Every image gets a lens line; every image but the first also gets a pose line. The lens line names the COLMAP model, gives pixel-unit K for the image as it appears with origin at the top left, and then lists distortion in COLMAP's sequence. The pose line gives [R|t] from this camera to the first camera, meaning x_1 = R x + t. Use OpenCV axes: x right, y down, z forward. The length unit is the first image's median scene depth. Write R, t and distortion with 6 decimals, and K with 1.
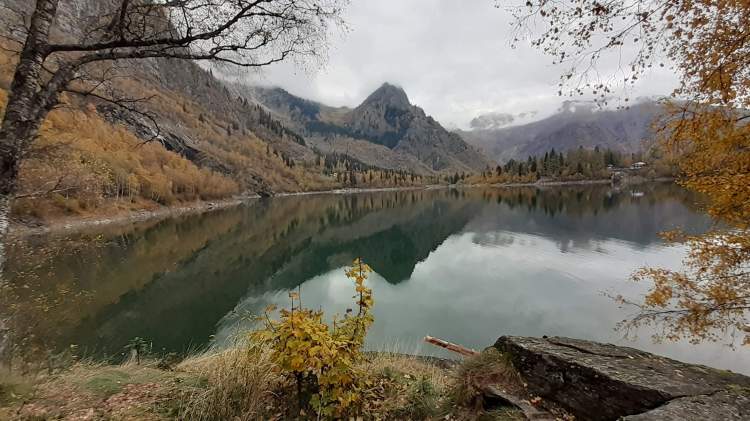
lens RADIAL K [[289.8, 0, 378.4], [0, 289.8, 205.5], [0, 0, 1]] dist [-0.015956, -0.002433]
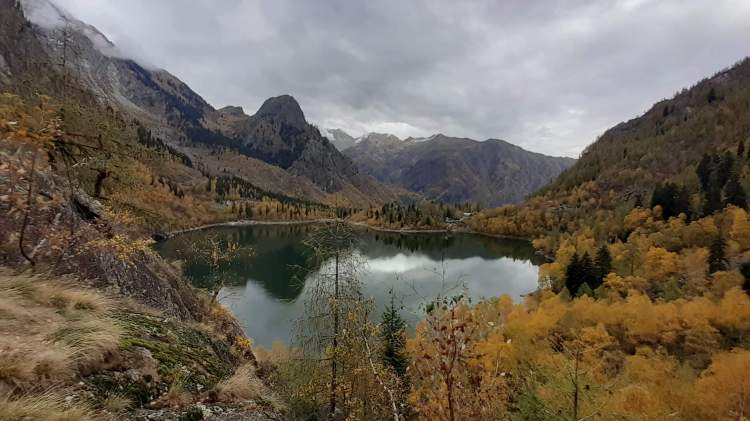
lens RADIAL K [[289.8, 0, 382.7], [0, 289.8, 211.8], [0, 0, 1]] dist [-0.015956, -0.002433]
pose [[0.928382, 0.030595, 0.370367, -0.018771], [-0.026899, 0.999523, -0.015142, -0.064452], [-0.370654, 0.004095, 0.928762, -0.110399]]
